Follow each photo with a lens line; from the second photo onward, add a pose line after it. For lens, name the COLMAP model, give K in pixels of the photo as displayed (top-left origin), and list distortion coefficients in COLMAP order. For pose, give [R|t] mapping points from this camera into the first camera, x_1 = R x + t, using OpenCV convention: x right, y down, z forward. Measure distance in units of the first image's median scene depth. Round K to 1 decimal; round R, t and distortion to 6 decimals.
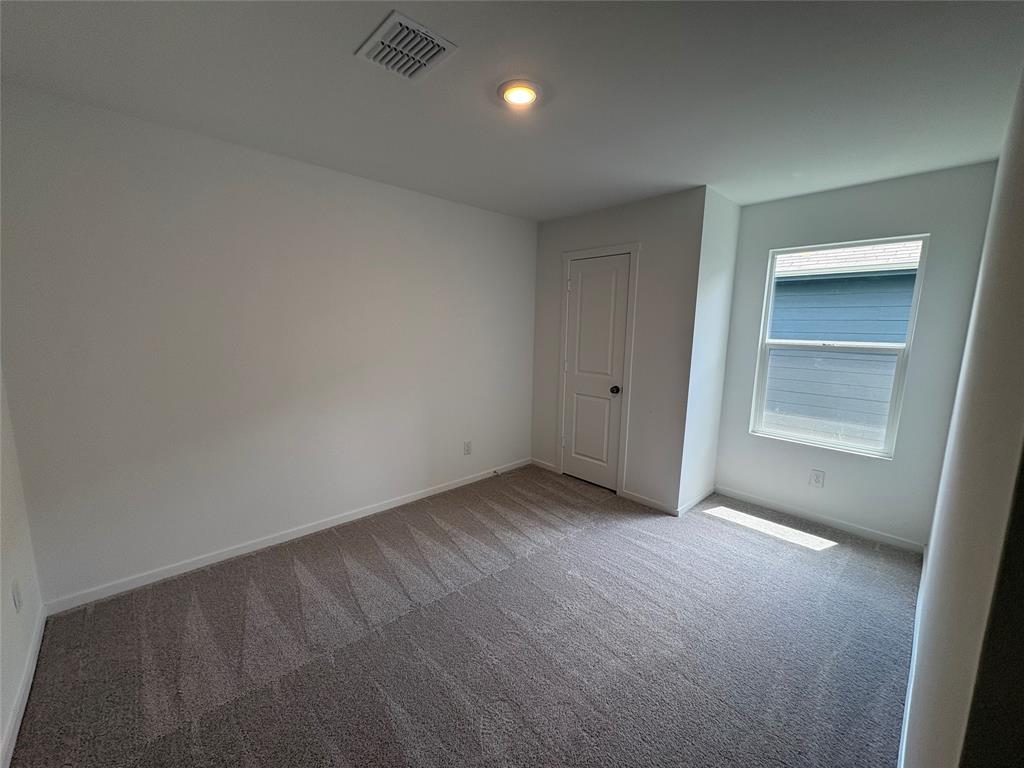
lens RADIAL K [[409.9, 0, 512.0], [0, 409.9, 384.0], [0, 0, 1]] dist [0.002632, -0.000130]
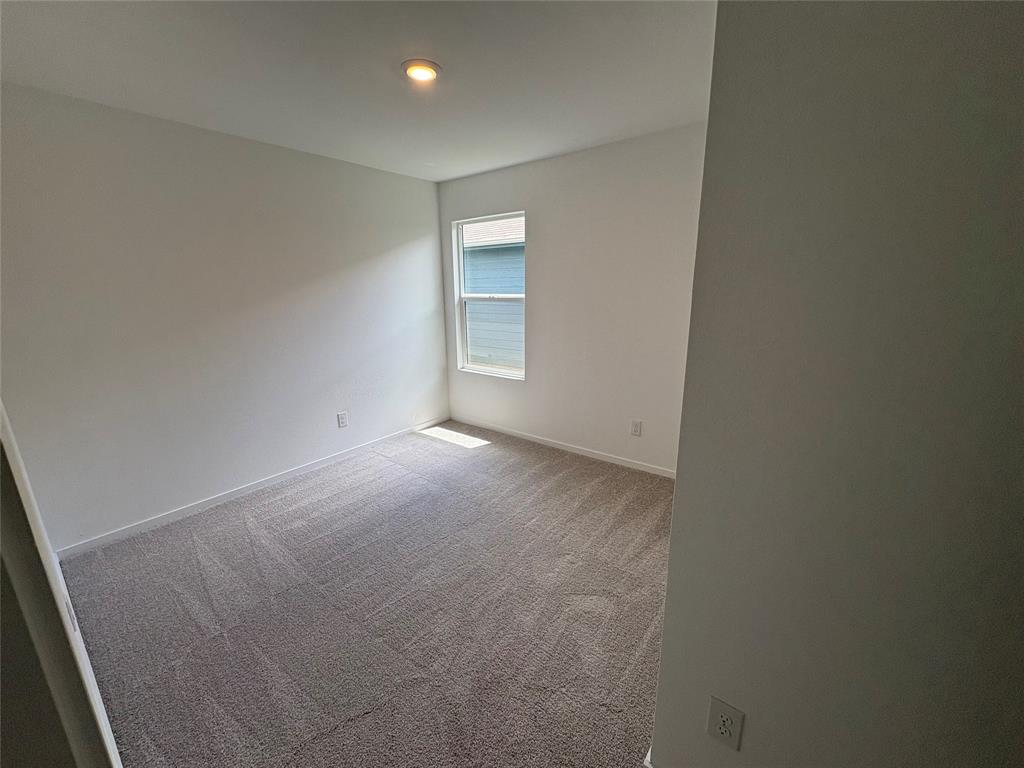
lens RADIAL K [[411.2, 0, 512.6], [0, 411.2, 389.8], [0, 0, 1]] dist [0.001314, -0.000013]
pose [[0.983581, -0.064038, 0.168725, 0.586463], [0.047579, 0.993864, 0.099852, 0.070644], [-0.174084, -0.090185, 0.980592, -0.320947]]
